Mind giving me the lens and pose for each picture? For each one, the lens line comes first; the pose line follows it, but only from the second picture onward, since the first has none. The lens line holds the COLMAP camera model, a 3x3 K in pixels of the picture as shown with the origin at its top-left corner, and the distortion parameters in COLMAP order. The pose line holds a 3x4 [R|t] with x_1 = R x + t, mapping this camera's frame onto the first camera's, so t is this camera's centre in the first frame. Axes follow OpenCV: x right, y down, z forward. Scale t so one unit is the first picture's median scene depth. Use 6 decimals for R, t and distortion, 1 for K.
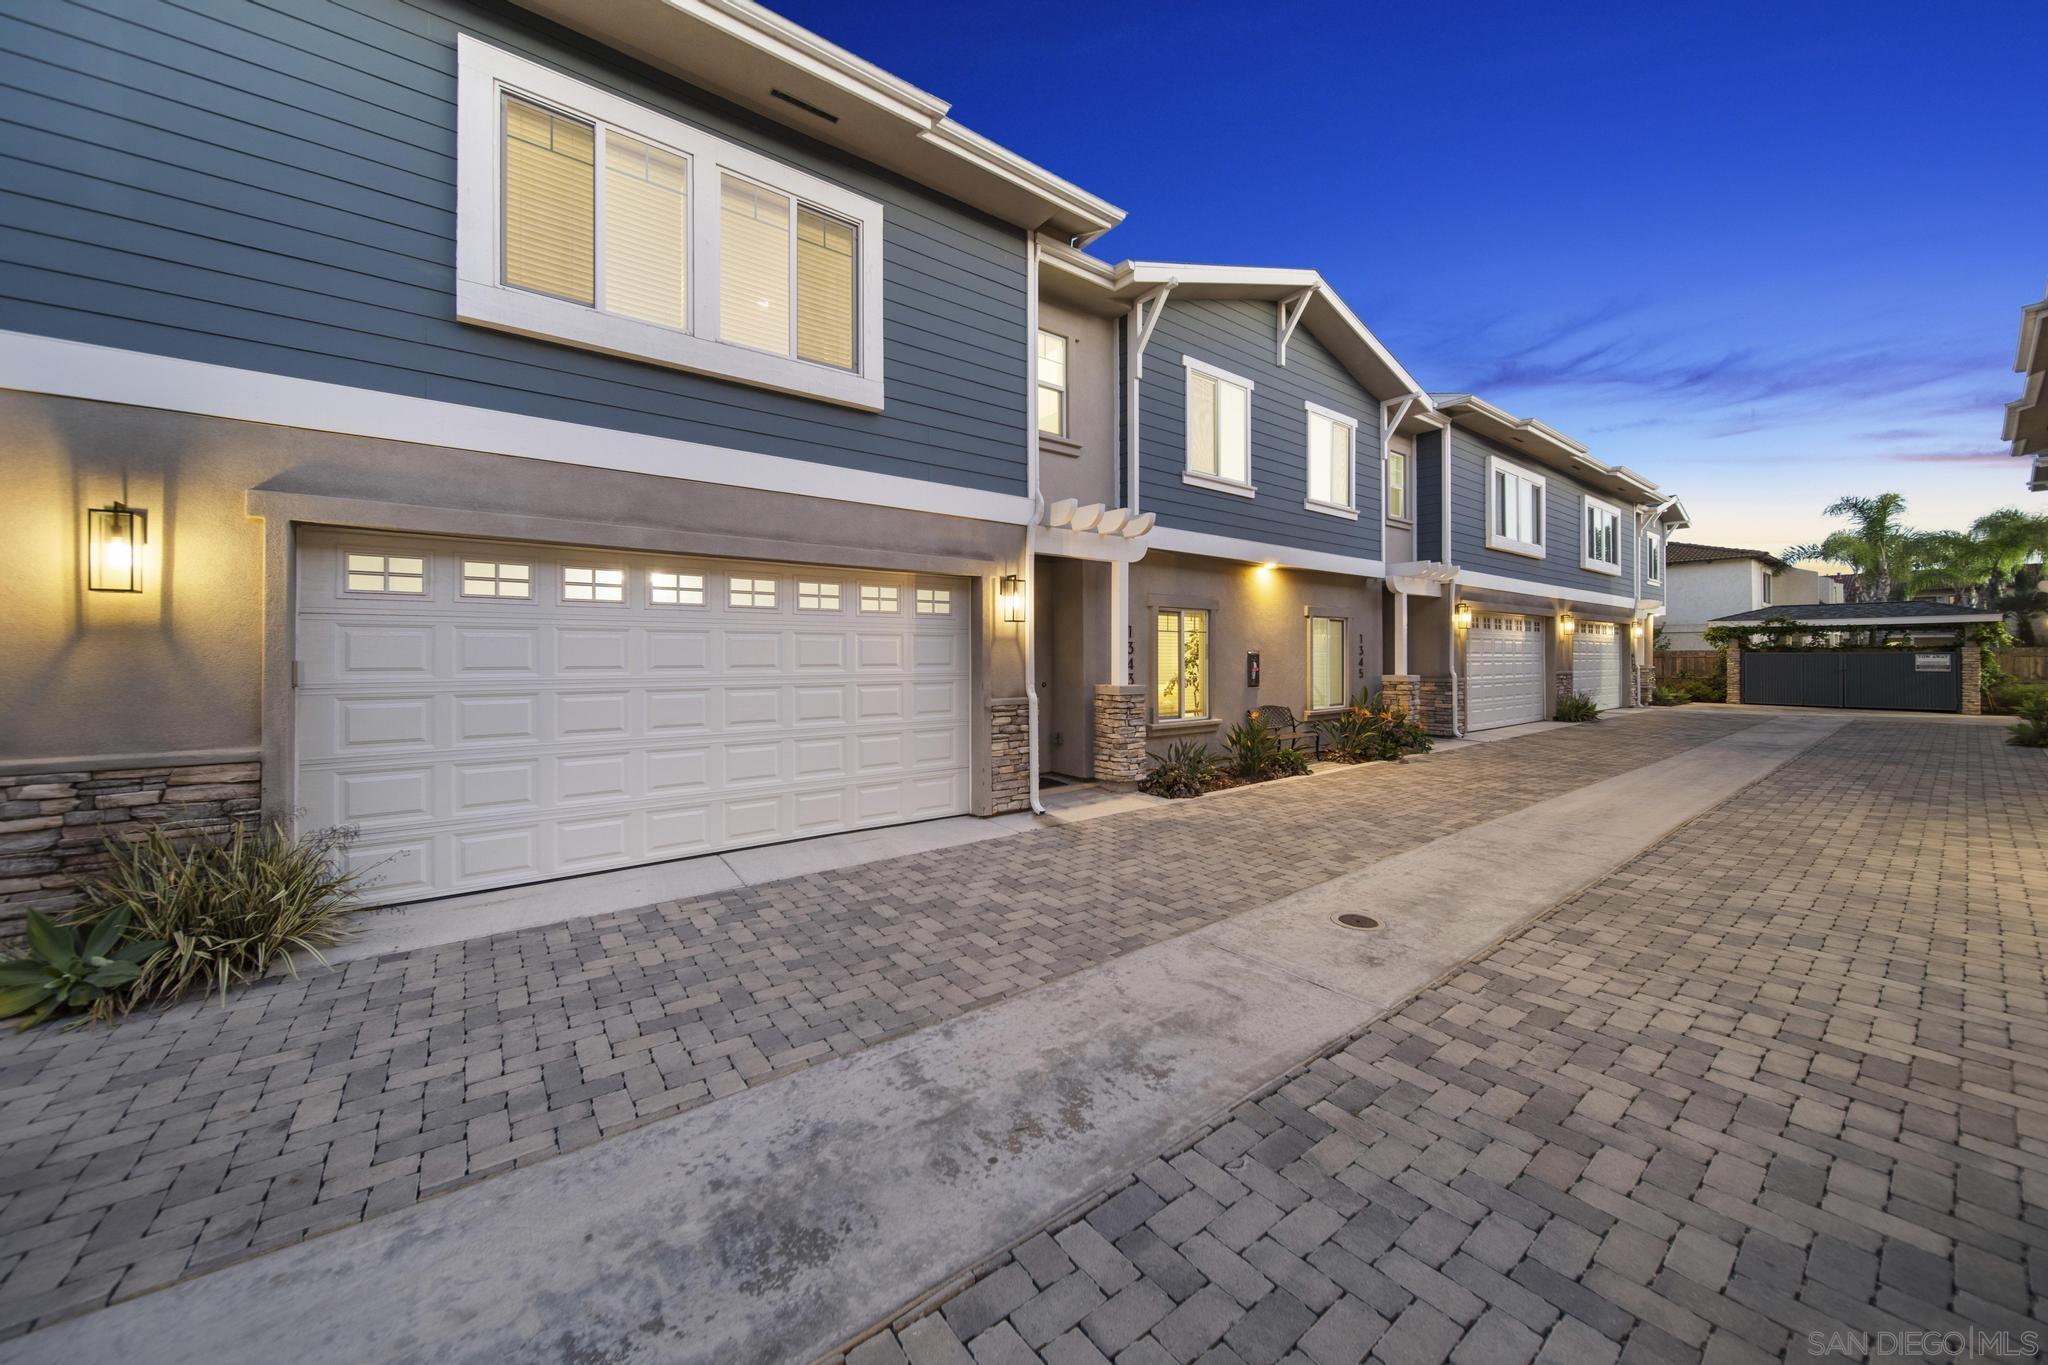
lens RADIAL K [[722.5, 0, 1018.4], [0, 722.5, 654.5], [0, 0, 1]] dist [0.000415, -0.002546]
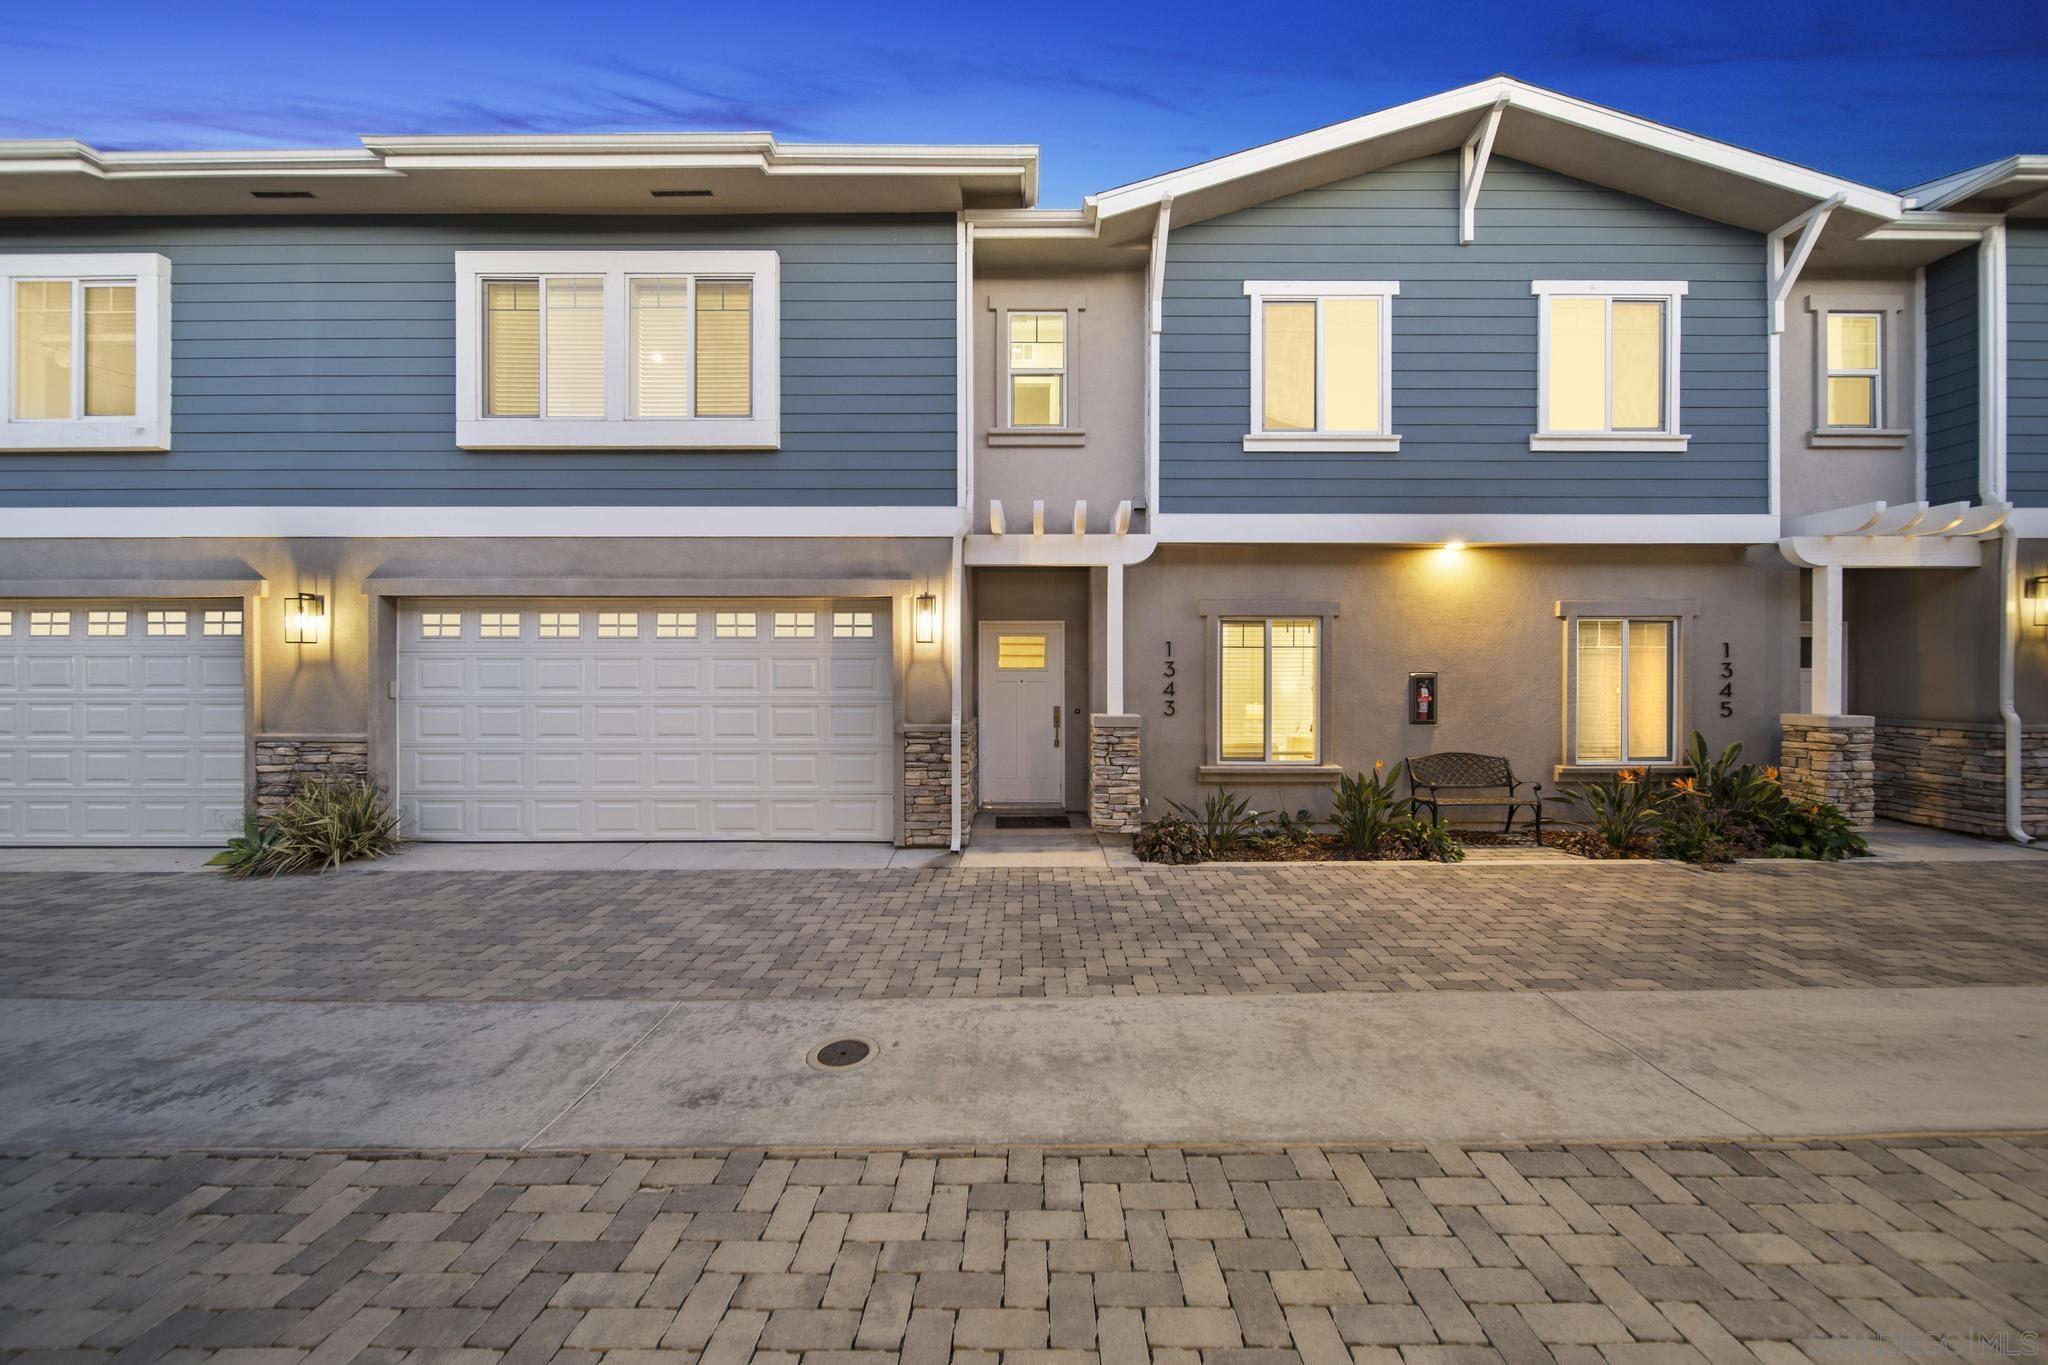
lens RADIAL K [[721.2, 0, 1027.2], [0, 721.2, 679.1], [0, 0, 1]] dist [-0.002532, -0.000406]
pose [[0.798844, 0.005965, -0.601509, 0.785191], [0.000136, 0.999949, 0.010097, -0.009359], [0.601539, -0.008147, 0.798802, 0.401548]]
